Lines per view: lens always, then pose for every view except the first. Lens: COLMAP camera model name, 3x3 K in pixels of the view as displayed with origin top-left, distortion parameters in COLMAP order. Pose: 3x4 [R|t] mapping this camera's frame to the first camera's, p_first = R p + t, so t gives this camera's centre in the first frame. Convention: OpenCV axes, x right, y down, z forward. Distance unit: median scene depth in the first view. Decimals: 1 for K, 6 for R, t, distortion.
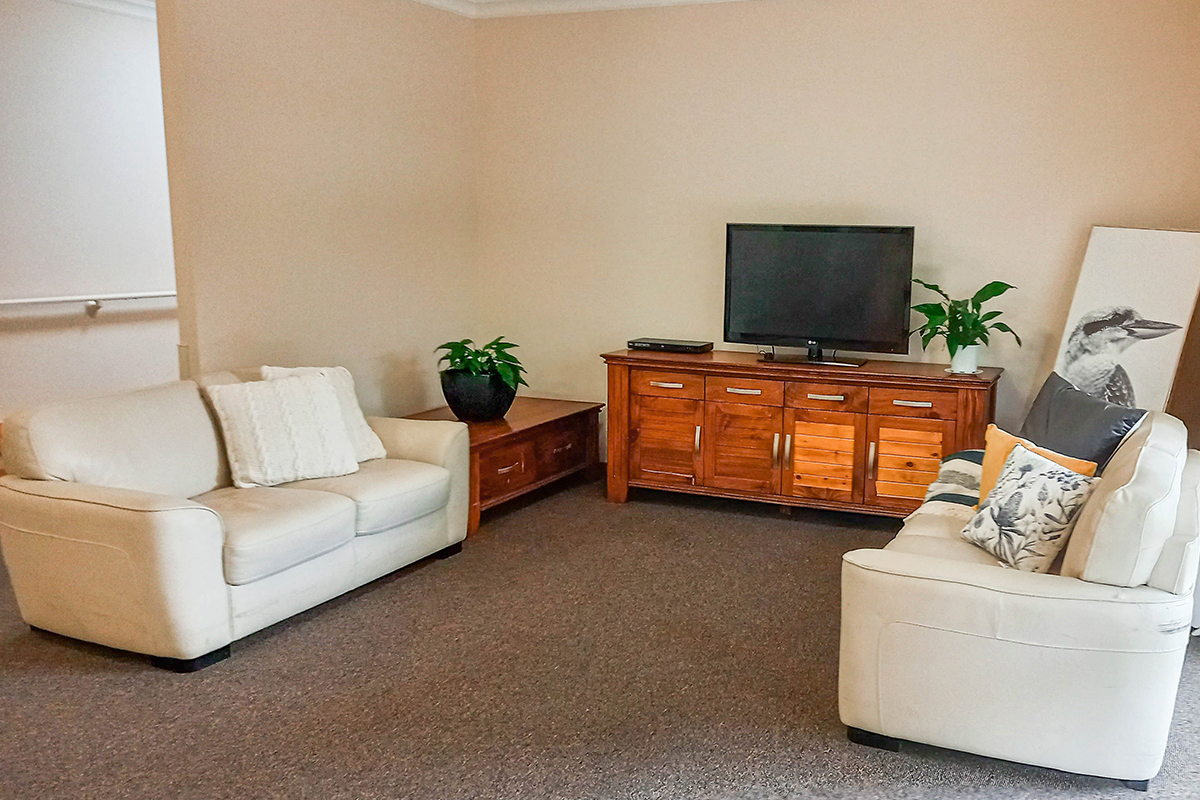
lens RADIAL K [[983.6, 0, 600.0], [0, 983.6, 400.0], [0, 0, 1]] dist [0.000062, 0.001364]
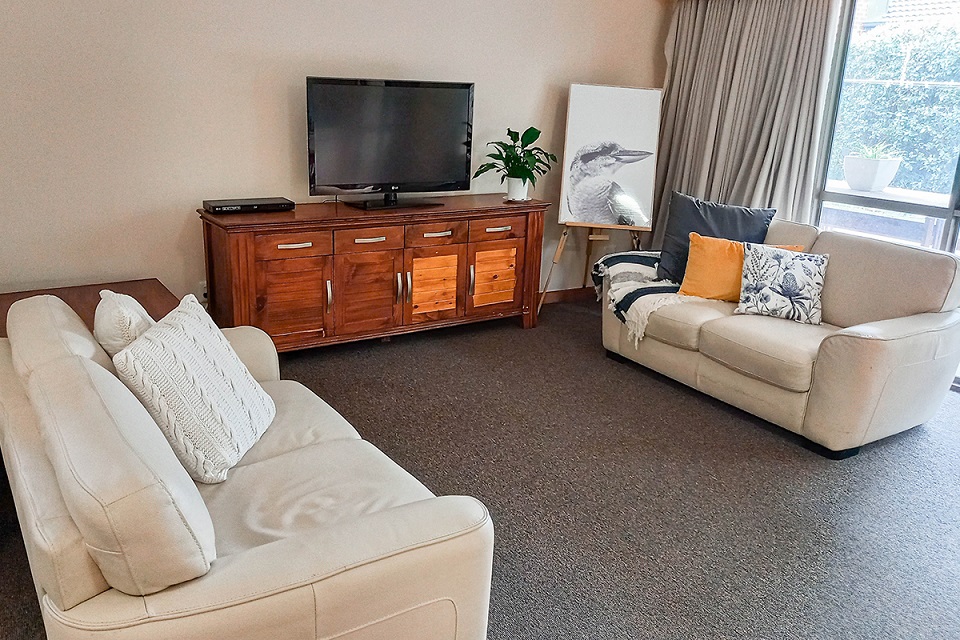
lens RADIAL K [[808.0, 0, 480.0], [0, 808.0, 320.0], [0, 0, 1]] dist [0.057603, -0.000697]
pose [[0.576301, -0.229173, 0.784447, -0.516234], [0.122301, 0.973252, 0.194482, -0.083924], [-0.808035, -0.016141, 0.588914, 0.391455]]
